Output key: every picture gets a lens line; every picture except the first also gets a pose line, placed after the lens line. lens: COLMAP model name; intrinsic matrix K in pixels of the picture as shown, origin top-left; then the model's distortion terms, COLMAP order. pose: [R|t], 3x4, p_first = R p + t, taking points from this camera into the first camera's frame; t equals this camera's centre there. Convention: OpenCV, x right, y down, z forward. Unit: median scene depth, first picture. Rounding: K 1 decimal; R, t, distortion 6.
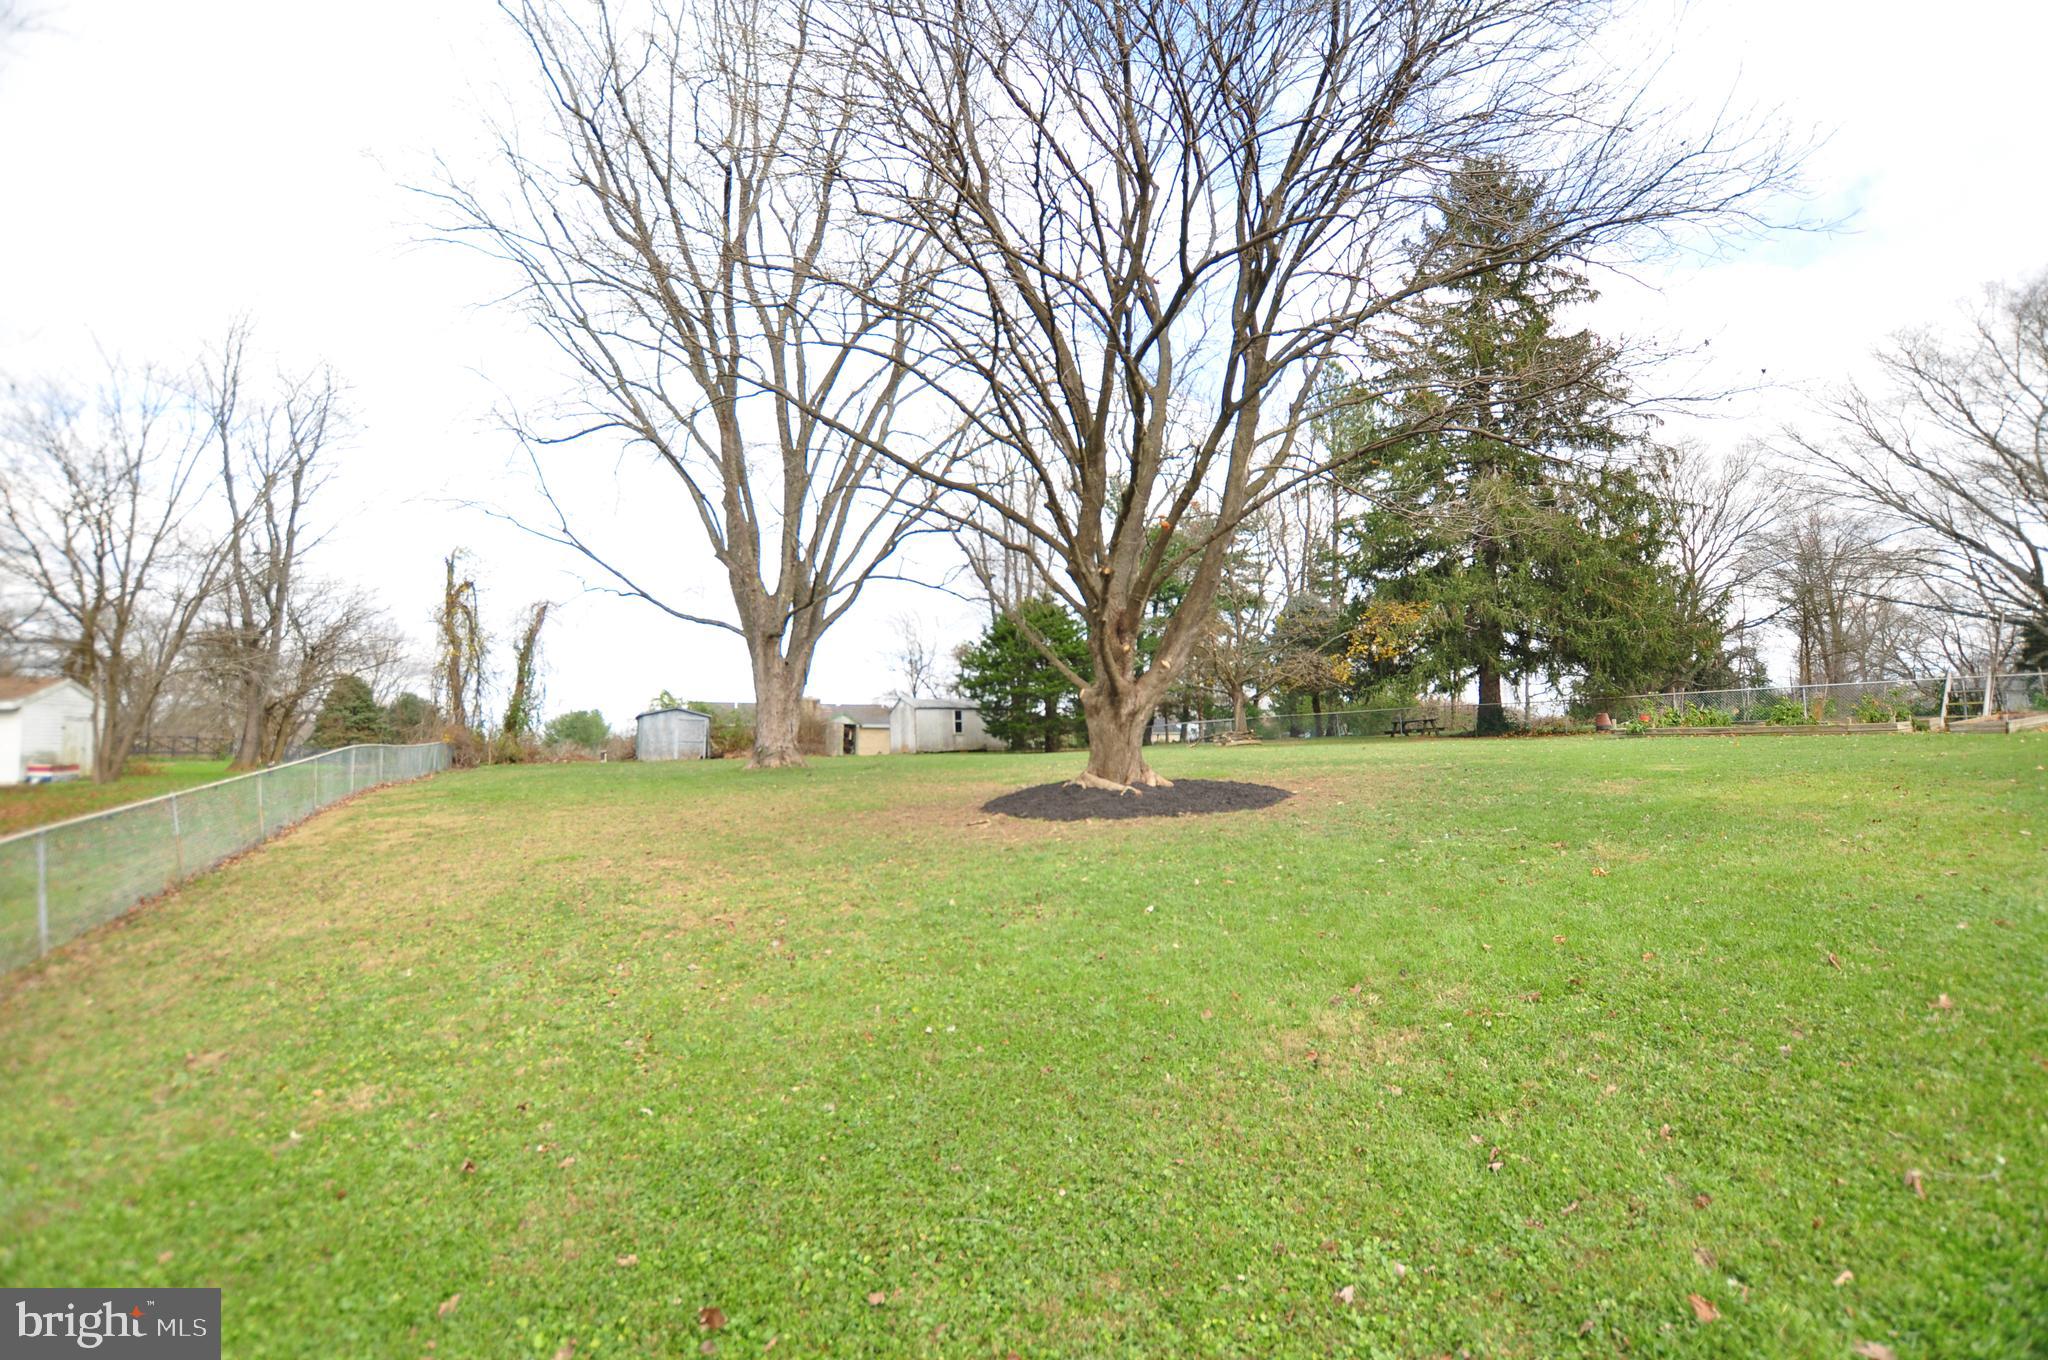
lens RADIAL K [[908.6, 0, 1038.3], [0, 908.6, 678.1], [0, 0, 1]] dist [-0.023392, 0.000719]
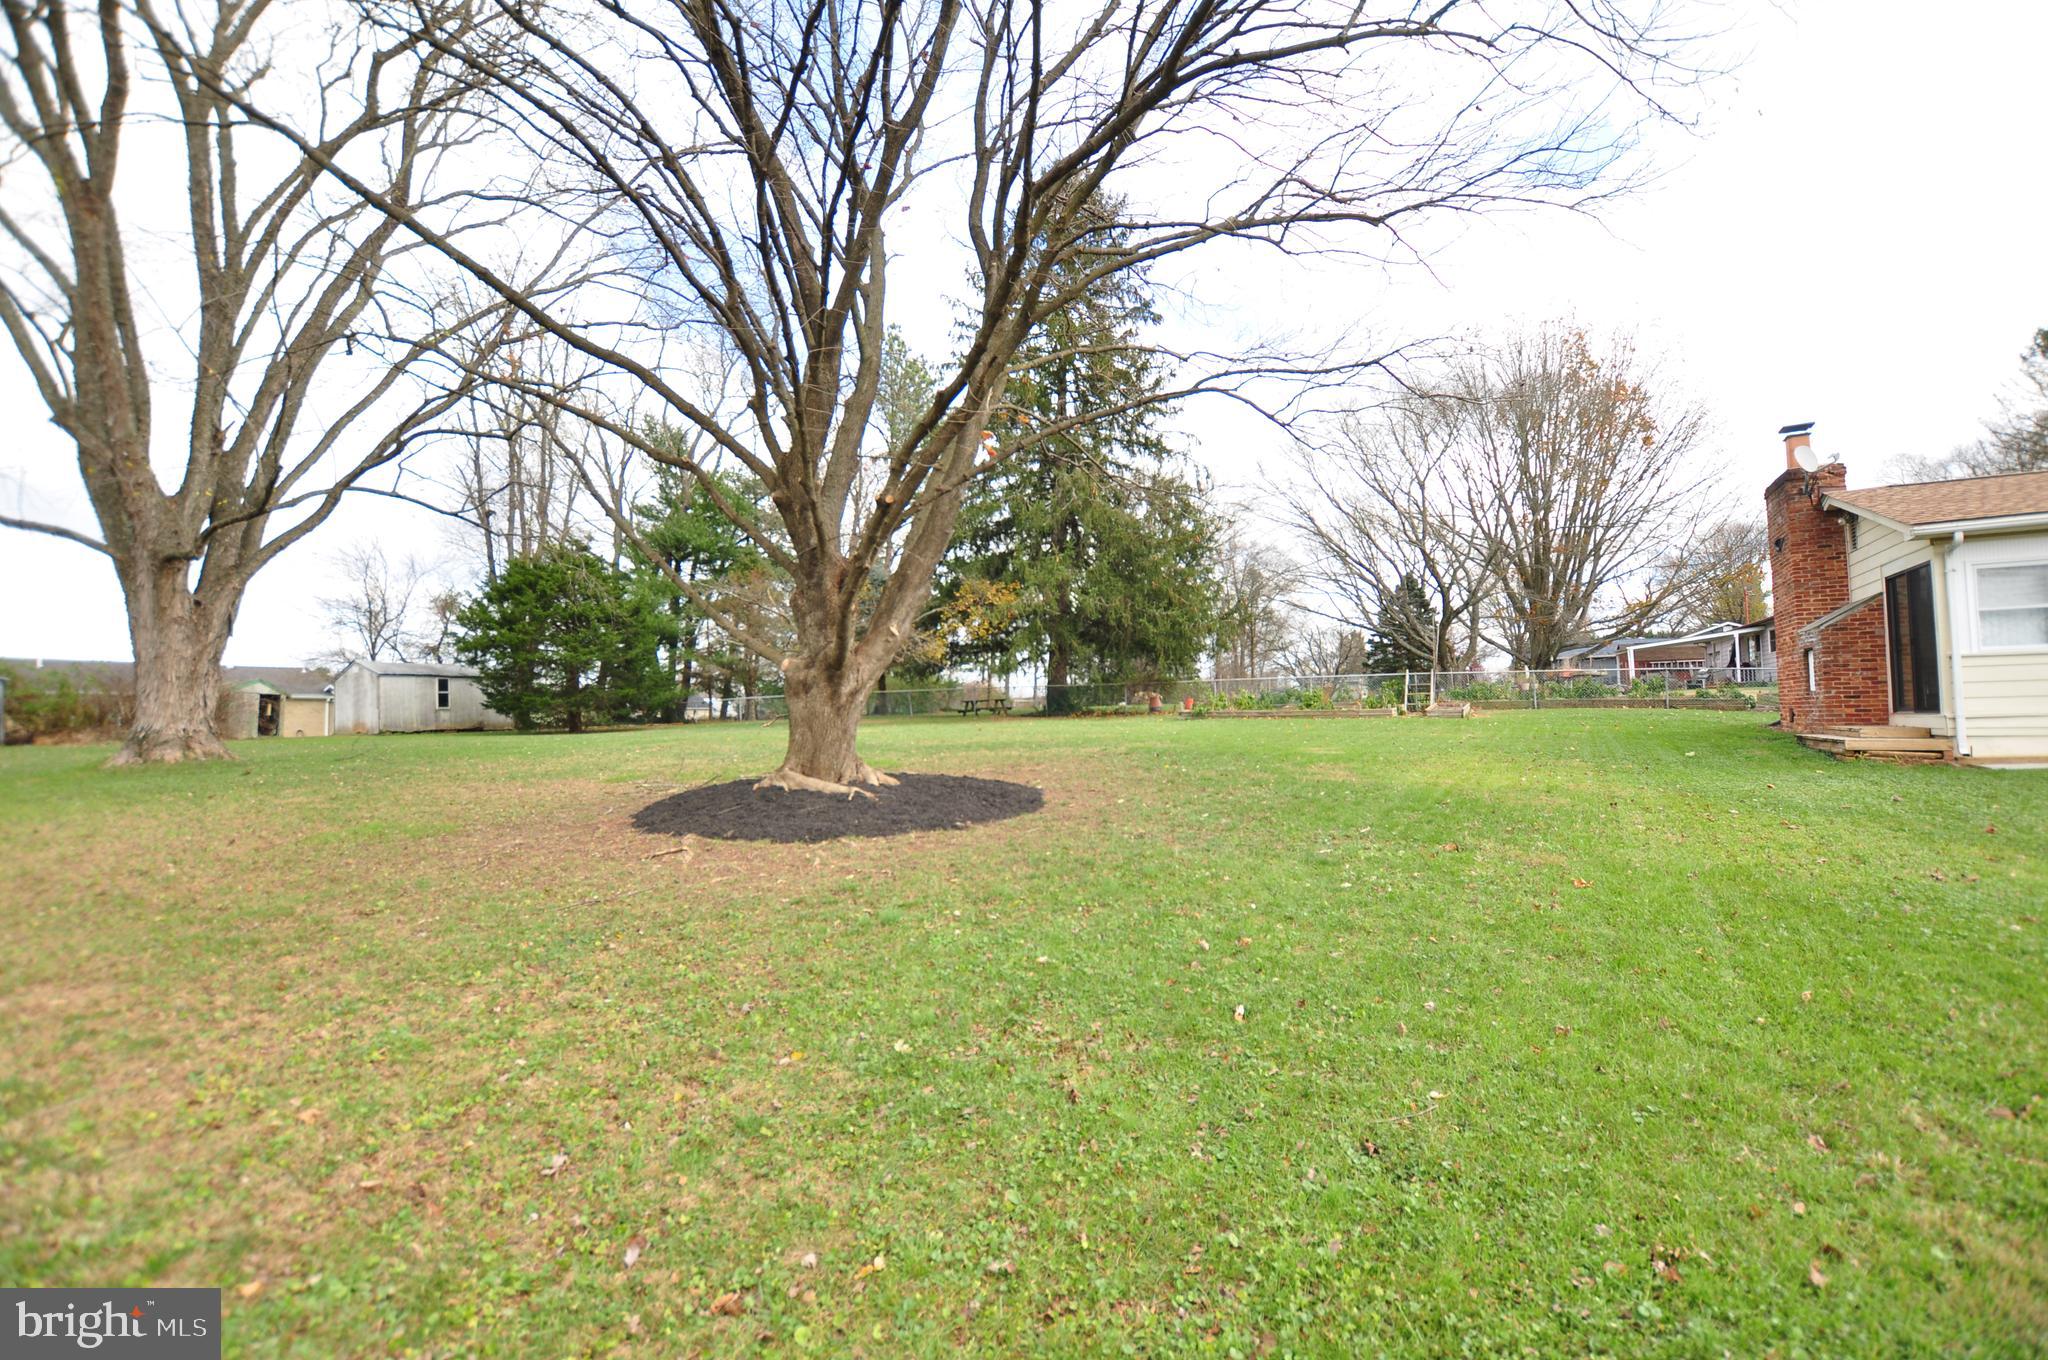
lens RADIAL K [[908.6, 0, 1038.3], [0, 908.6, 678.1], [0, 0, 1]] dist [-0.023392, 0.000719]
pose [[0.858809, 0.024182, 0.511725, -0.065710], [-0.038280, 0.999122, 0.017030, 0.003137], [-0.510863, -0.034214, 0.858981, 0.107436]]
